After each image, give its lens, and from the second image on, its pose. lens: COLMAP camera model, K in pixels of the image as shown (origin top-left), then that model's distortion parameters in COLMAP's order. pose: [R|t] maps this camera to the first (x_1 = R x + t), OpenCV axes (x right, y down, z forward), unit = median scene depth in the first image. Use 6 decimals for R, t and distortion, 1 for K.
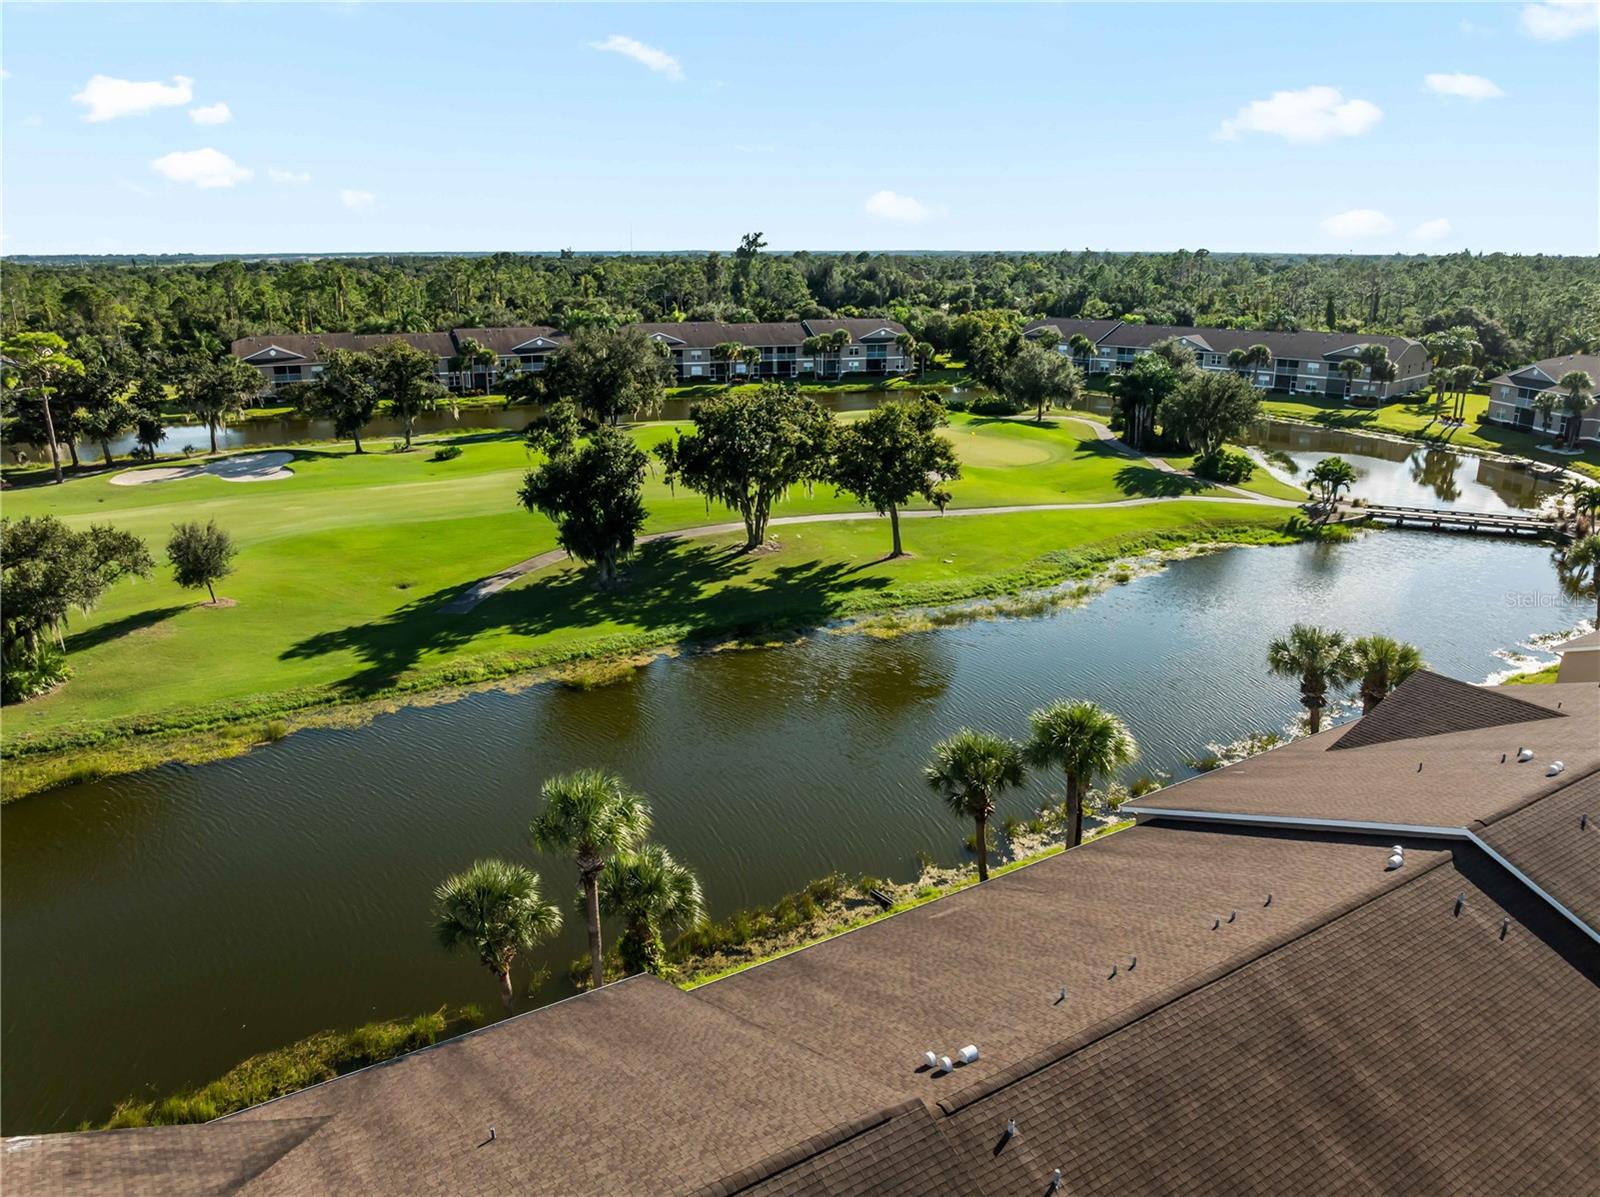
lens RADIAL K [[1131.6, 0, 800.0], [0, 1131.6, 598.5], [0, 0, 1]] dist [-0.020954, -0.027952]
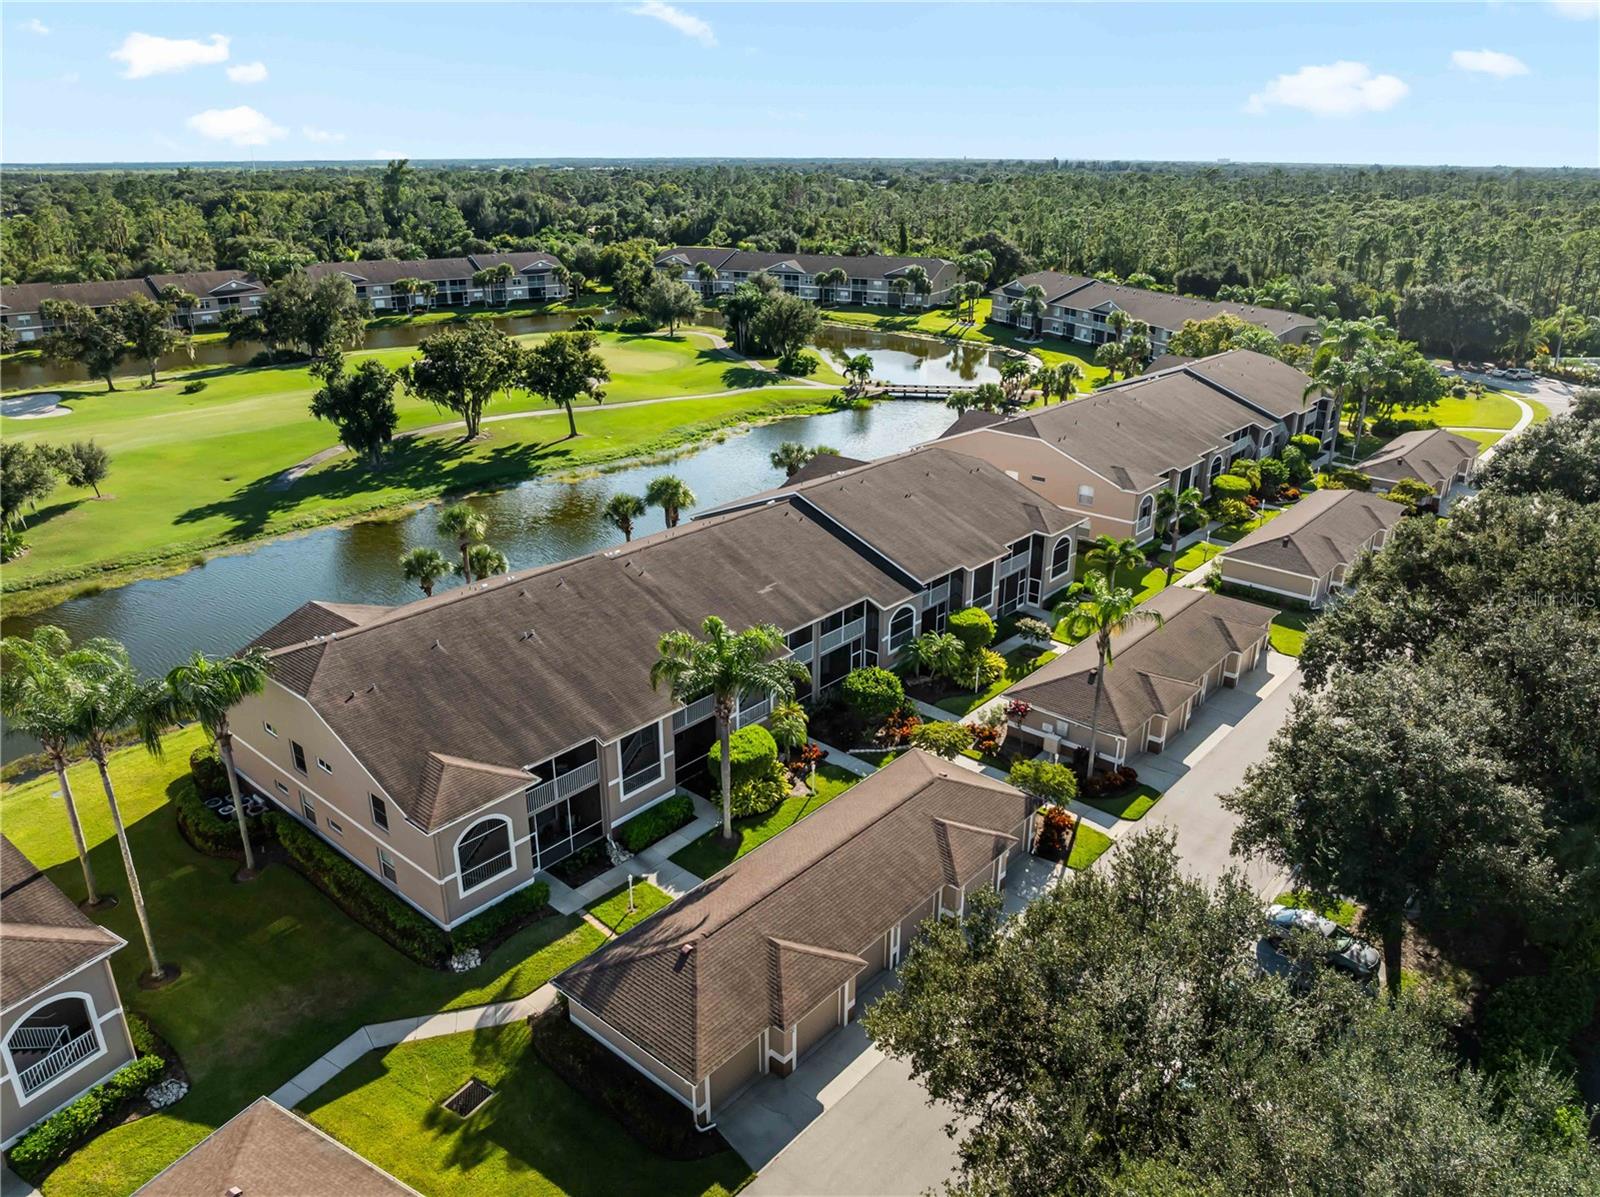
lens RADIAL K [[1131.6, 0, 800.0], [0, 1131.6, 598.5], [0, 0, 1]] dist [-0.020954, -0.027952]
pose [[0.956351, -0.105231, 0.272615, -0.040203], [0.083878, 0.992506, 0.088864, 0.047364], [-0.279923, -0.062119, 0.958011, -0.367425]]
